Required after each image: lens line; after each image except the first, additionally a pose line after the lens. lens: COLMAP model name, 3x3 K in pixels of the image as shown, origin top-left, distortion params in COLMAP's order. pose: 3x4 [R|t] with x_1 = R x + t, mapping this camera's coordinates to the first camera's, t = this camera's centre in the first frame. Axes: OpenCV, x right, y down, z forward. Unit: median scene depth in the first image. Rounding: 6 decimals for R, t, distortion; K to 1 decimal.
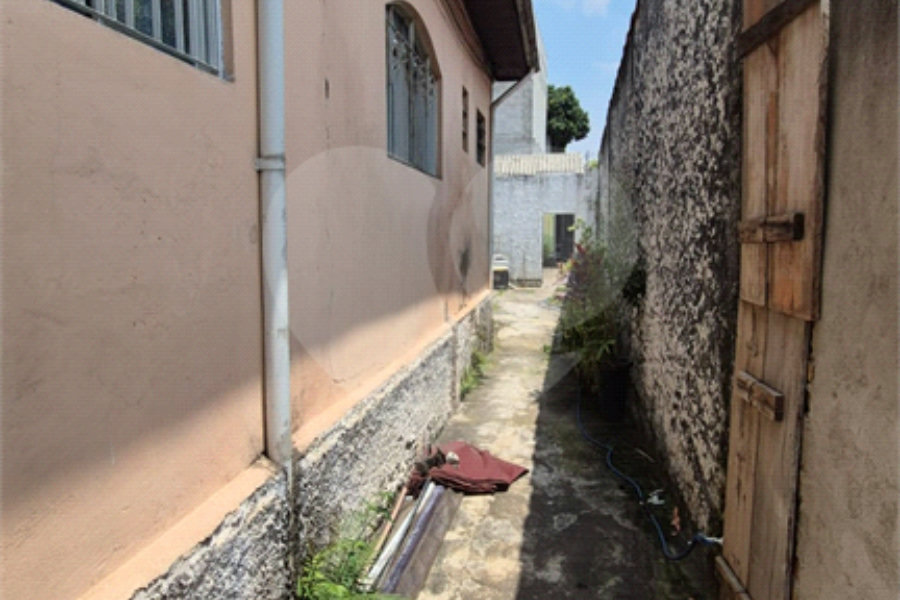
lens RADIAL K [[636.3, 0, 454.9], [0, 636.3, 297.6], [0, 0, 1]] dist [0.010022, -0.001340]
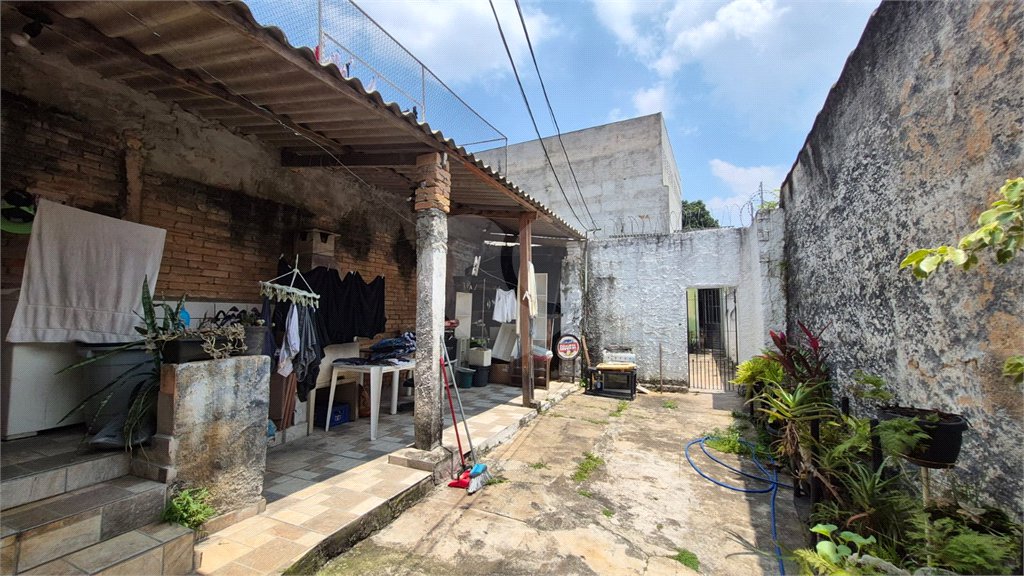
lens RADIAL K [[406.3, 0, 515.2], [0, 406.3, 294.5], [0, 0, 1]] dist [0.008759, -0.001169]
pose [[0.969206, -0.009916, -0.246053, 0.064052], [-0.028432, 0.988001, -0.151810, -0.049064], [0.244606, 0.154131, 0.957294, 0.510661]]
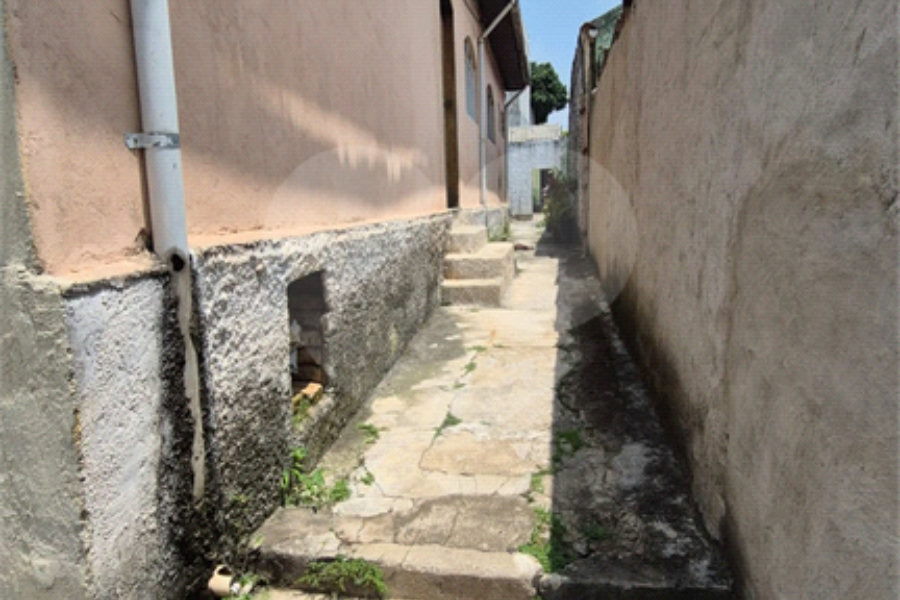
lens RADIAL K [[633.9, 0, 444.6], [0, 633.9, 301.8], [0, 0, 1]] dist [0.005327, 0.003465]
pose [[0.999611, -0.027428, 0.005026, -0.074189], [0.027123, 0.998215, 0.053208, 0.087175], [-0.006477, -0.053051, 0.998571, -0.452752]]
